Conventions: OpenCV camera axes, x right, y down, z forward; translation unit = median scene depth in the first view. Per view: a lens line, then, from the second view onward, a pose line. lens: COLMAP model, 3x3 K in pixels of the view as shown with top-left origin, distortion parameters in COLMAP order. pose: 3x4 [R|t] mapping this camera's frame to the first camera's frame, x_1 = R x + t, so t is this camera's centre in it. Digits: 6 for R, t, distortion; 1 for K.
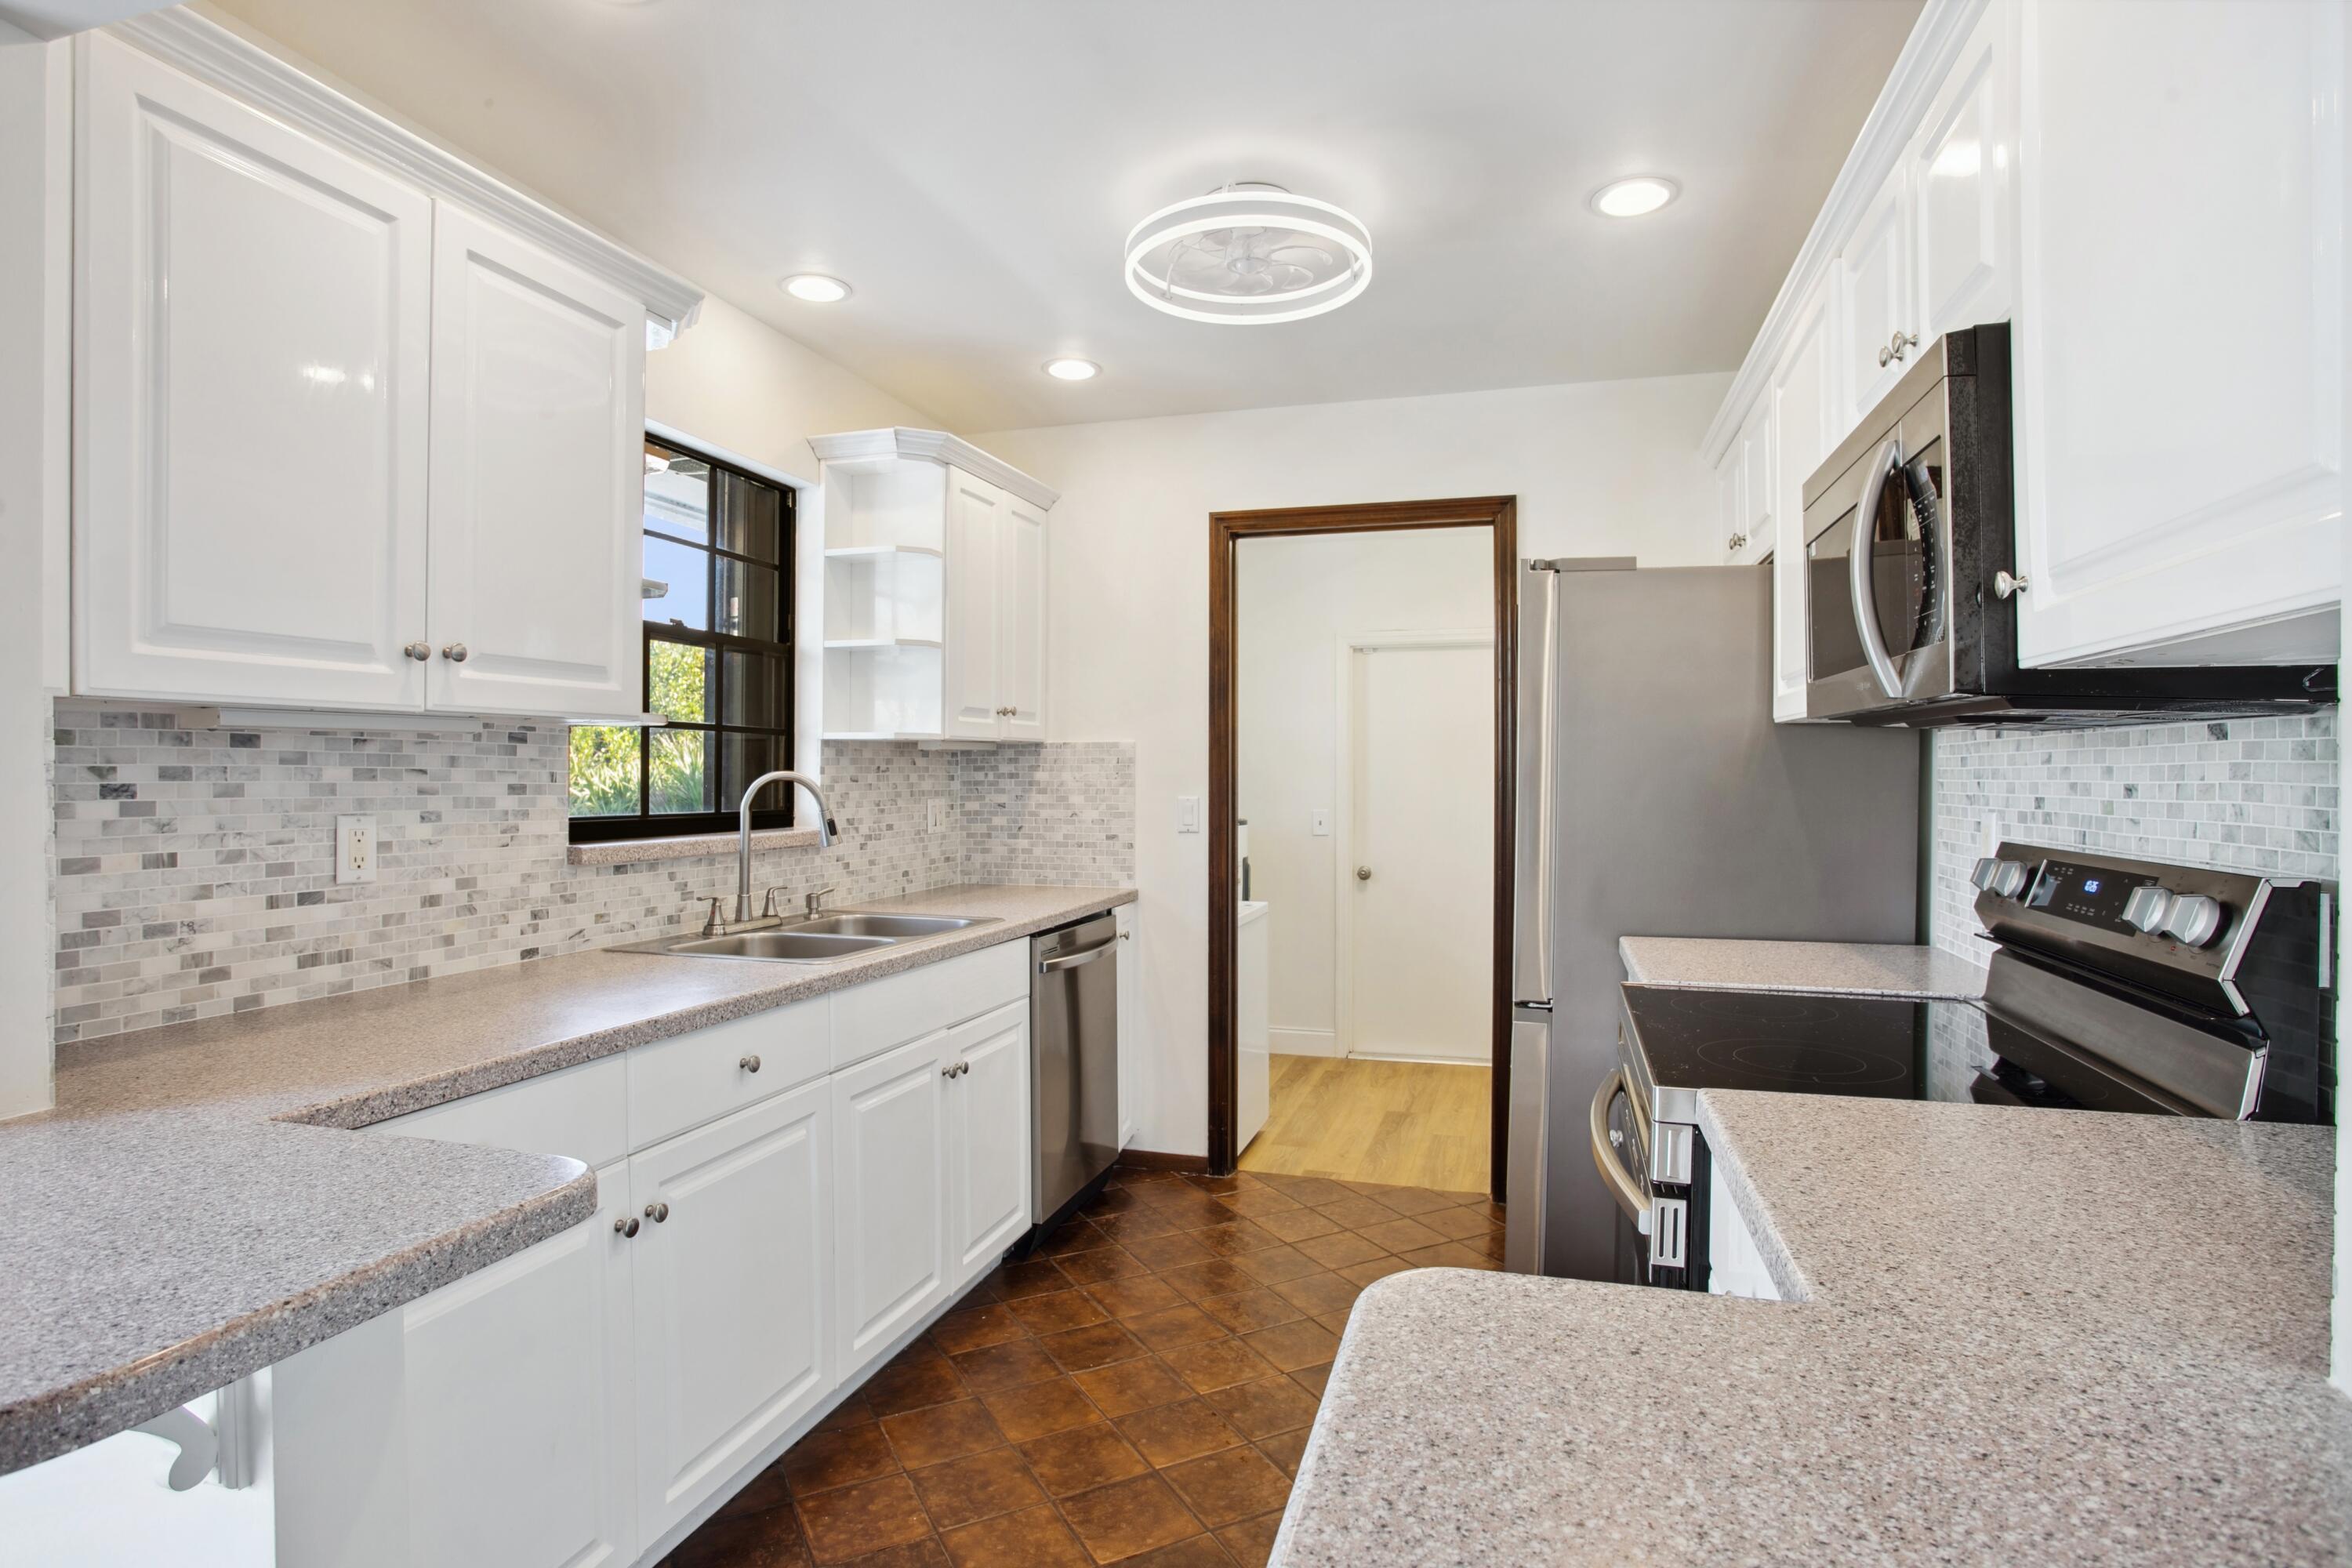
lens RADIAL K [[1238.0, 0, 1176.0], [0, 1238.0, 784.0], [0, 0, 1]] dist [-0.023384, 0.001073]
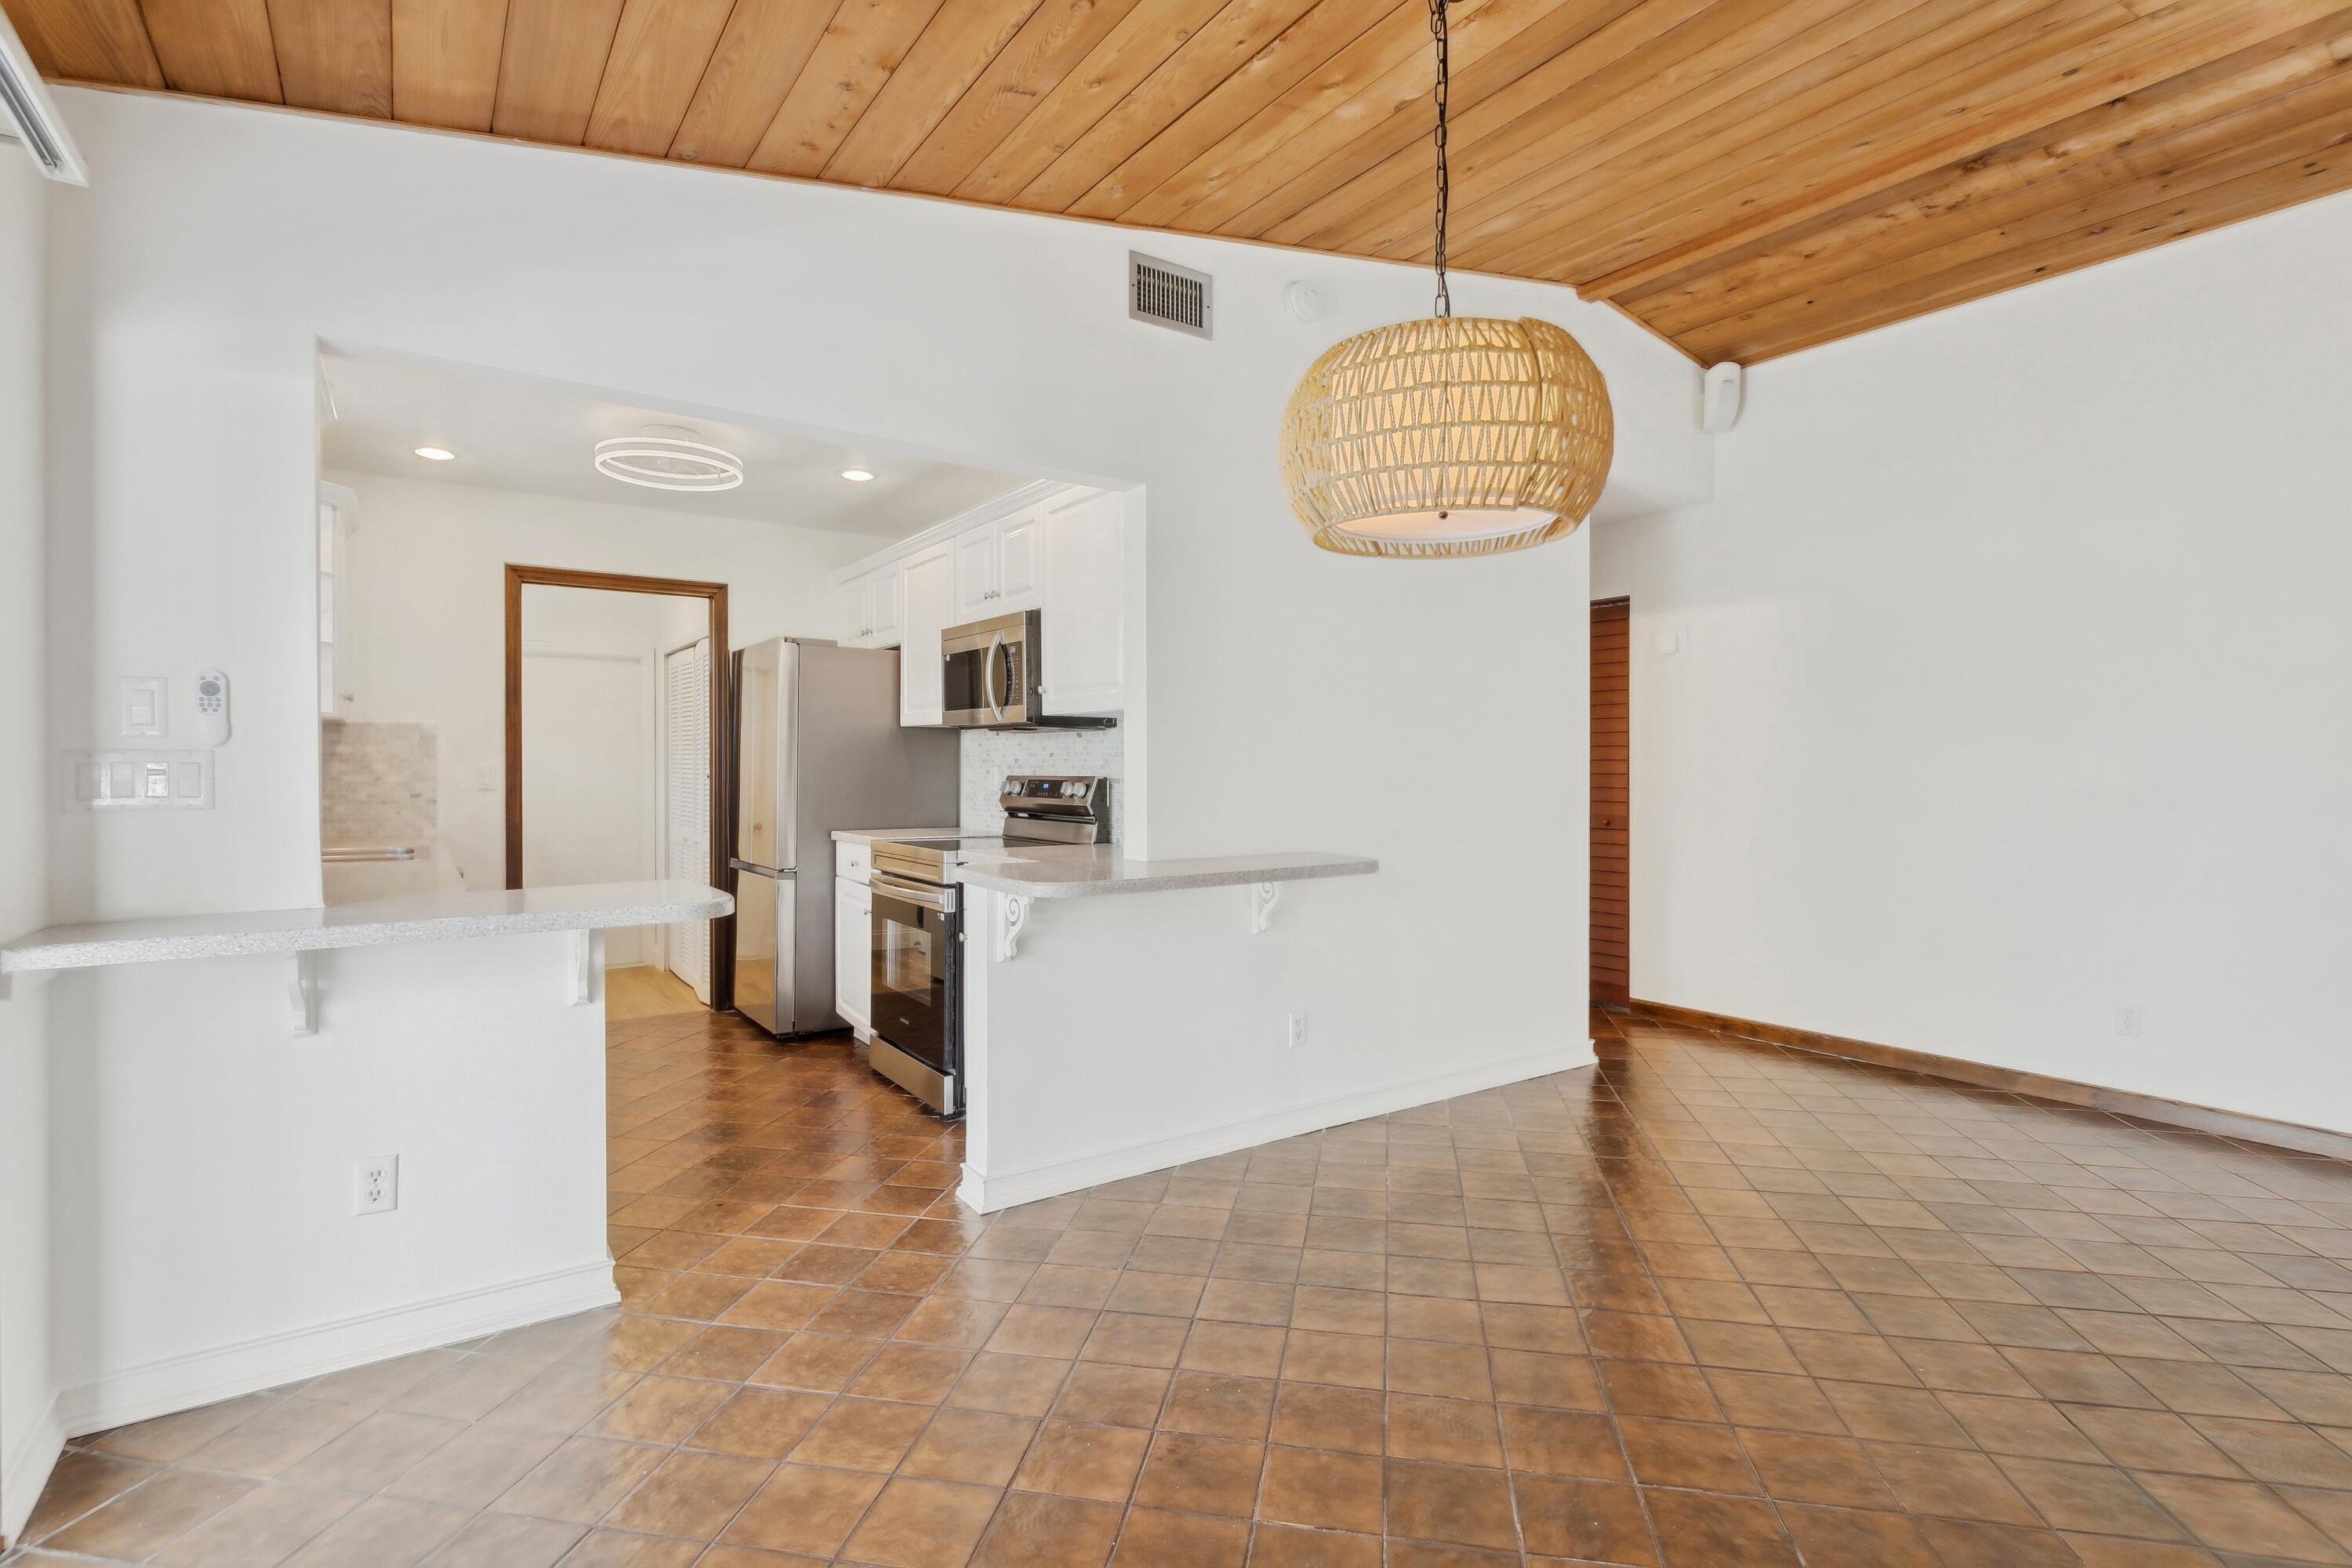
lens RADIAL K [[1127.9, 0, 1176.0], [0, 1127.9, 784.0], [0, 0, 1]] dist [-0.012864, -0.000116]
pose [[0.641024, -0.006672, 0.767492, -0.678691], [0.001553, 0.999971, 0.007395, 0.034626], [-0.767519, -0.003548, 0.641016, -0.590228]]
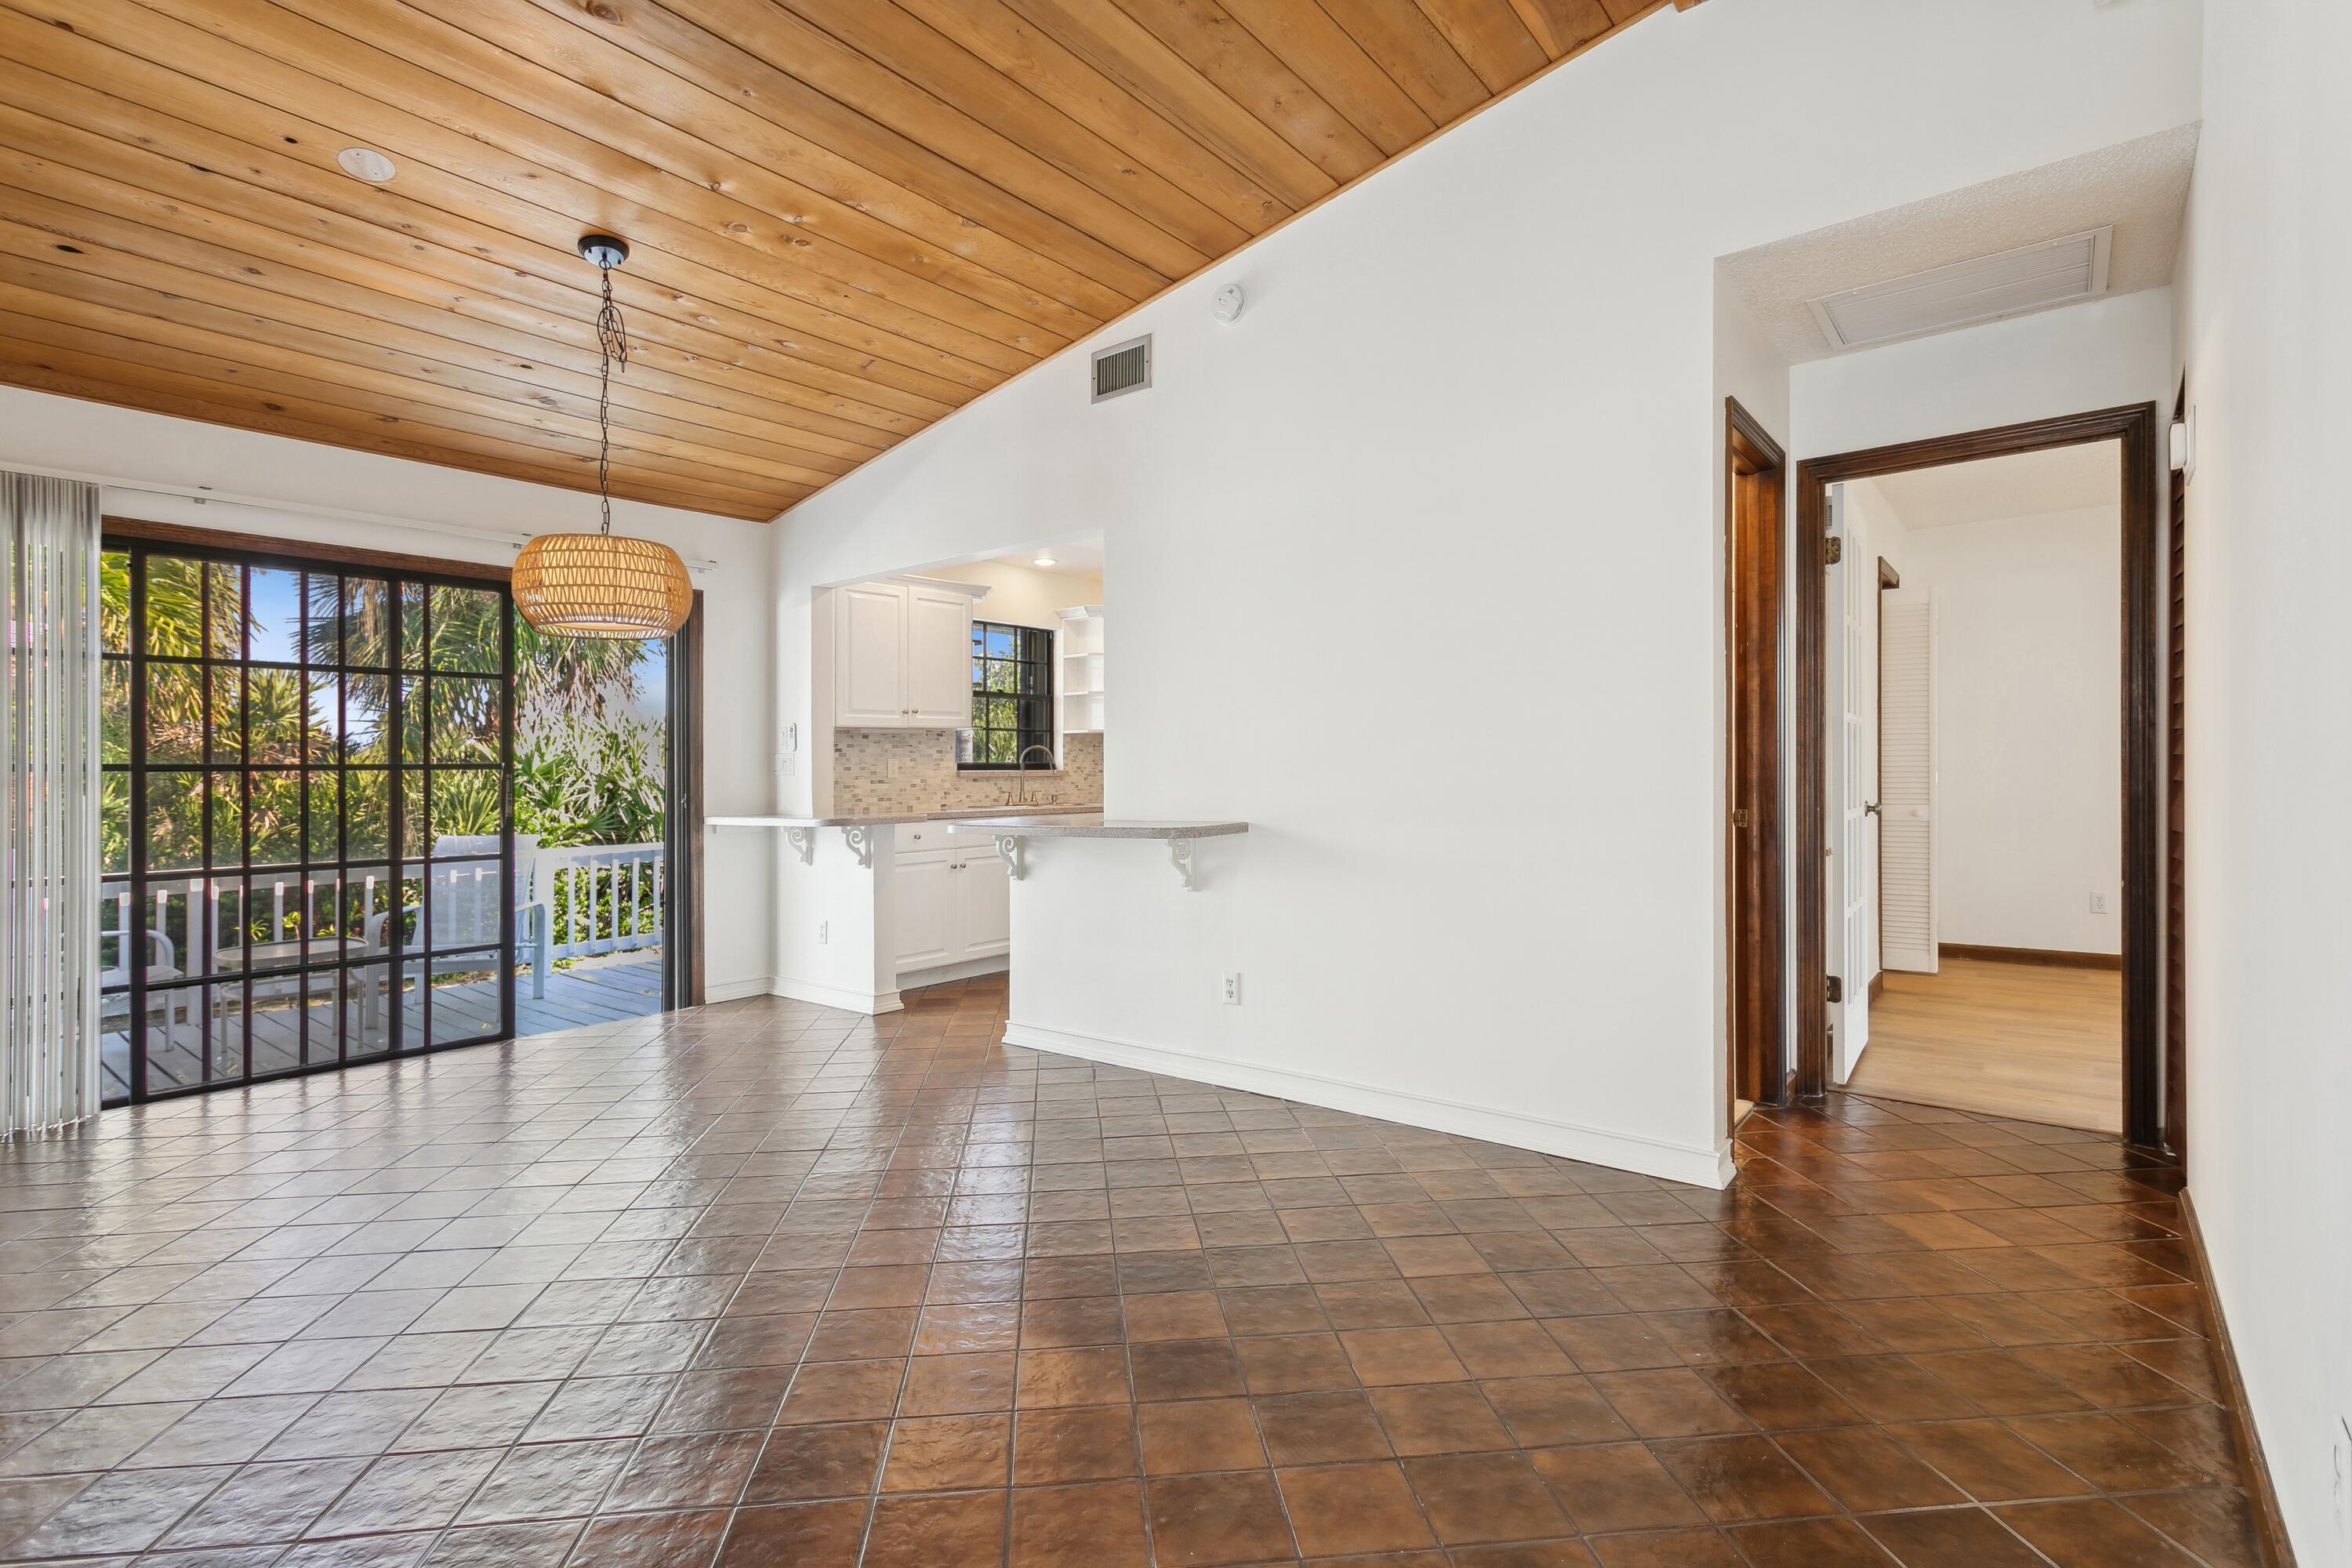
lens RADIAL K [[1145.3, 0, 1148.2], [0, 1145.3, 771.1], [0, 0, 1]] dist [0.001759, 0.000365]
pose [[0.919253, -0.007161, -0.393601, 0.896490], [0.006805, 0.999974, -0.002300, 0.052713], [0.393607, -0.000564, 0.919278, -1.195053]]
